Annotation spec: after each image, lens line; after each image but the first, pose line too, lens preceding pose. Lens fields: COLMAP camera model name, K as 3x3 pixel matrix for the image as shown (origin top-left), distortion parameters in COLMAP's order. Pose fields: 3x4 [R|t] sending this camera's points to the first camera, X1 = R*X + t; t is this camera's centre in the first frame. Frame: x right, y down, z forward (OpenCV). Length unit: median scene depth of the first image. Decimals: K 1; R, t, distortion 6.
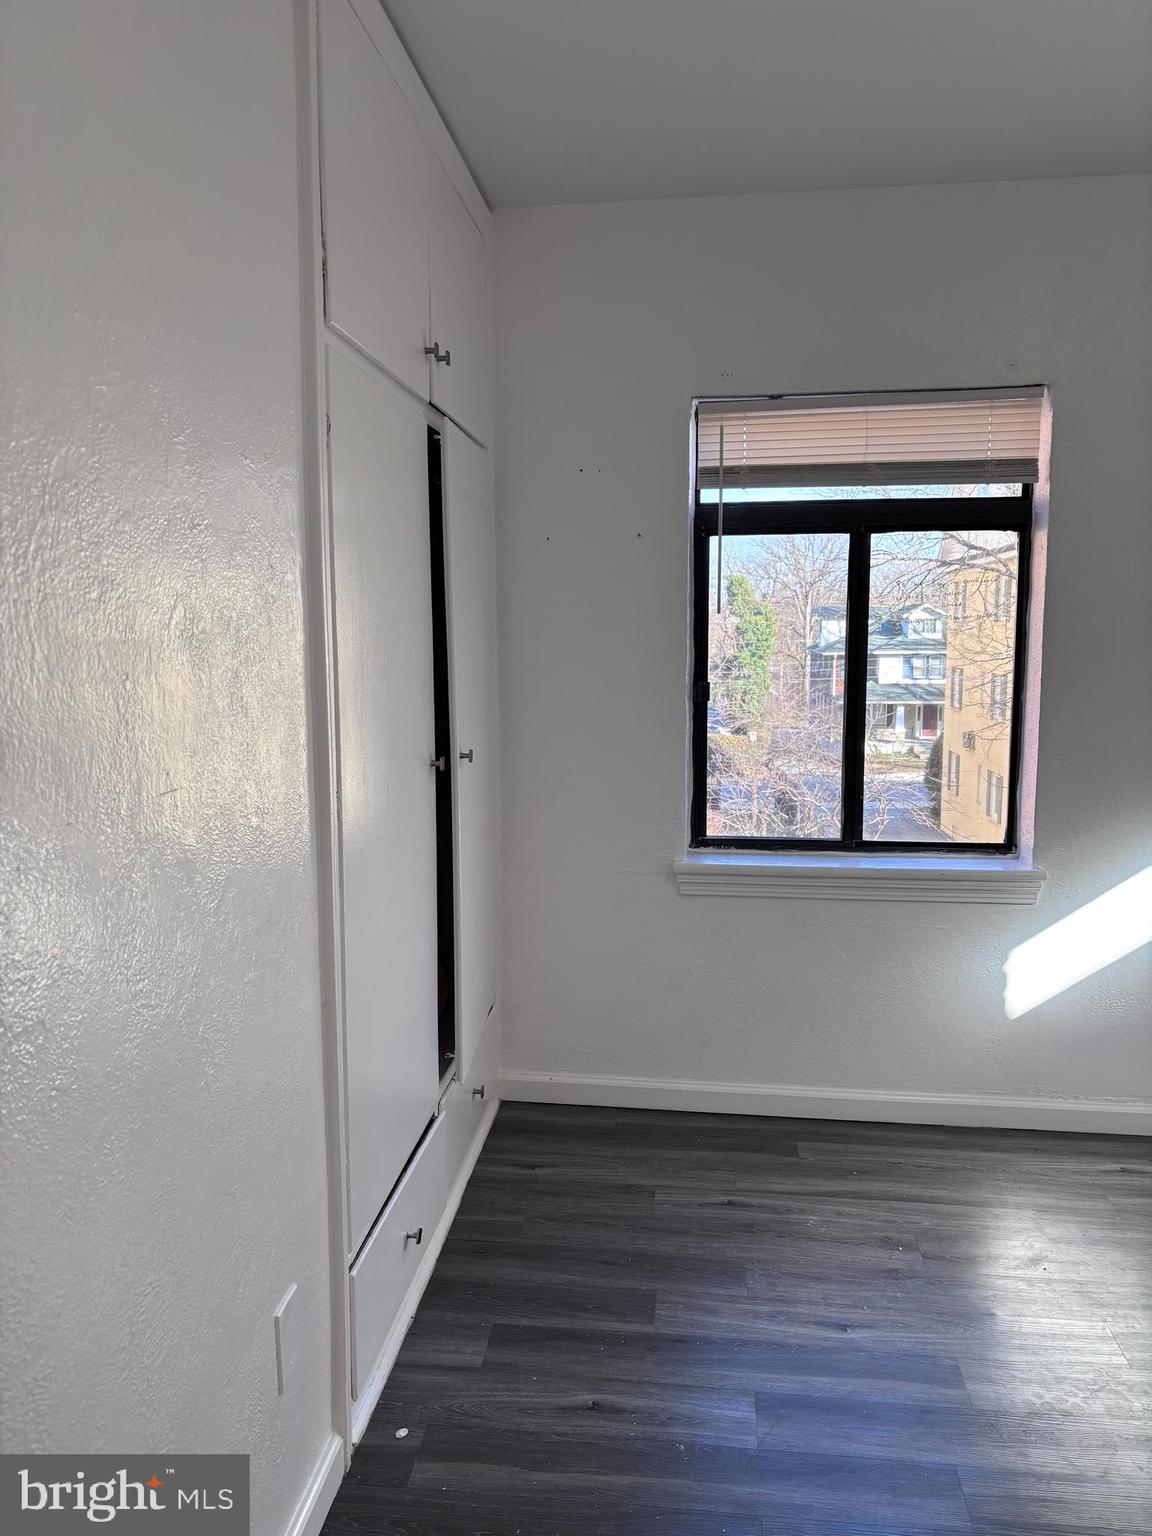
lens RADIAL K [[1161.1, 0, 571.1], [0, 1161.1, 770.3], [0, 0, 1]] dist [0.043026, -0.036717]
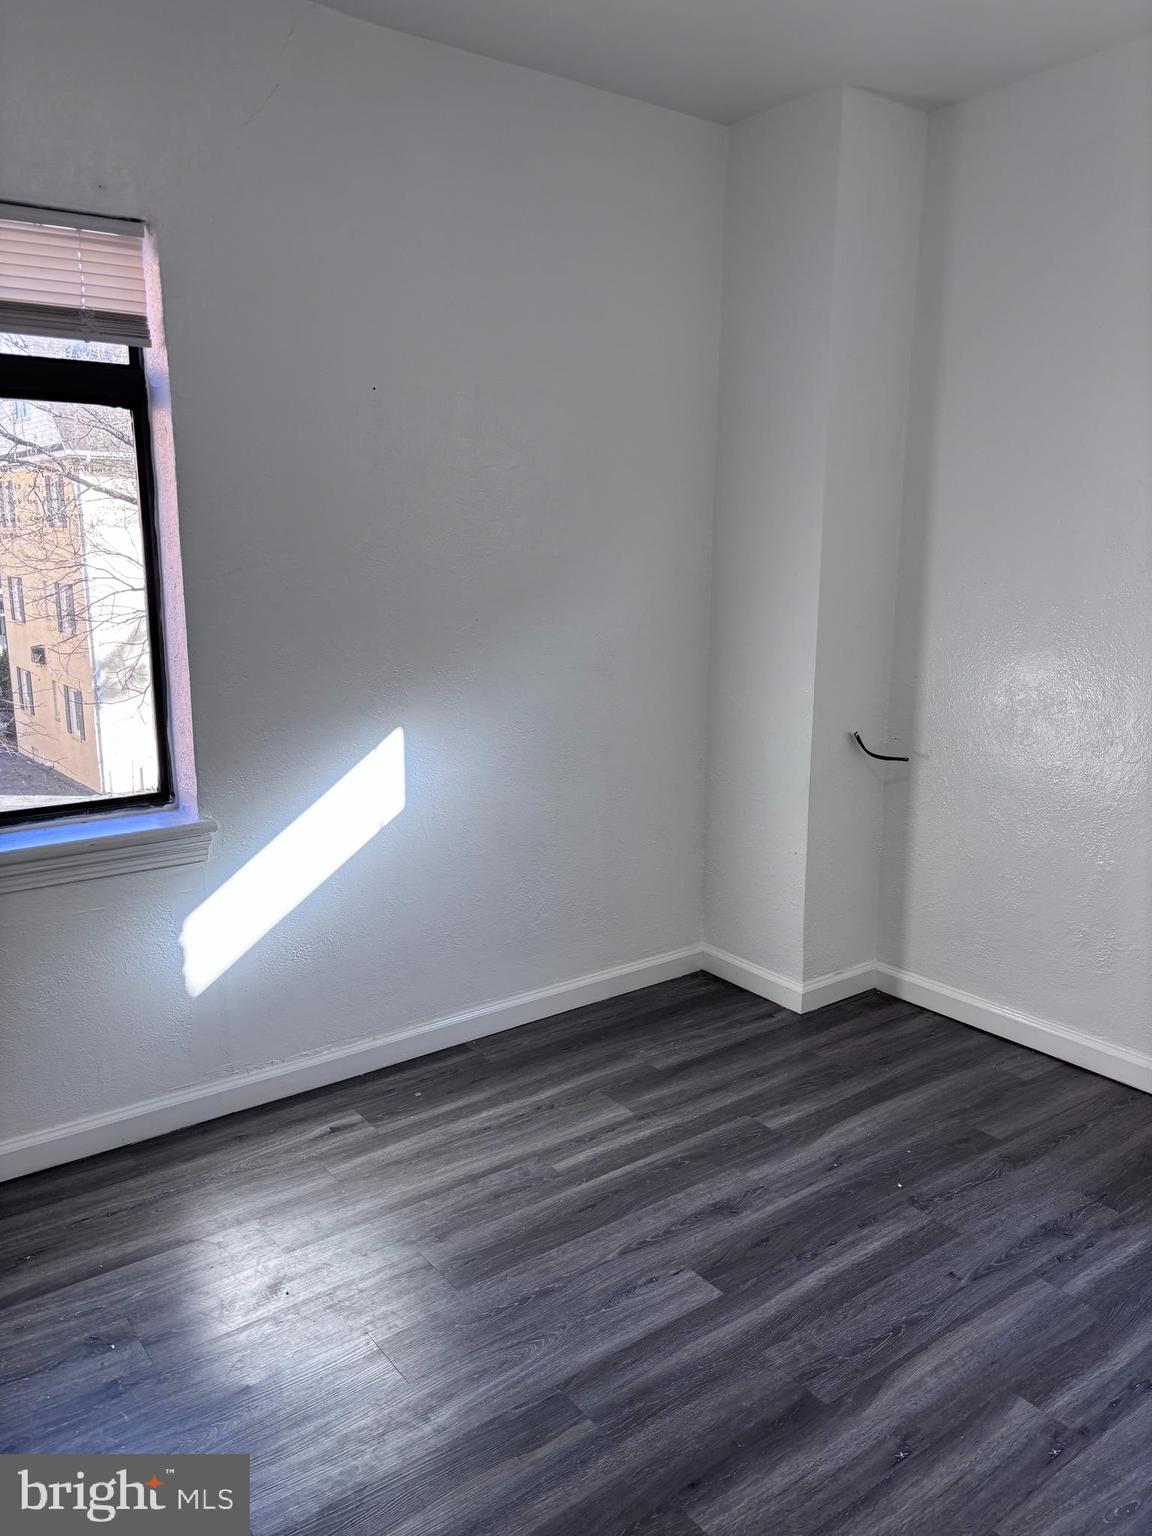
lens RADIAL K [[1161.1, 0, 580.4], [0, 1161.1, 772.3], [0, 0, 1]] dist [0.043026, -0.036717]
pose [[0.720184, -0.133973, 0.680725, 0.023729], [0.079706, 0.990659, 0.110645, -0.021450], [-0.689189, -0.025426, 0.724135, 0.202670]]
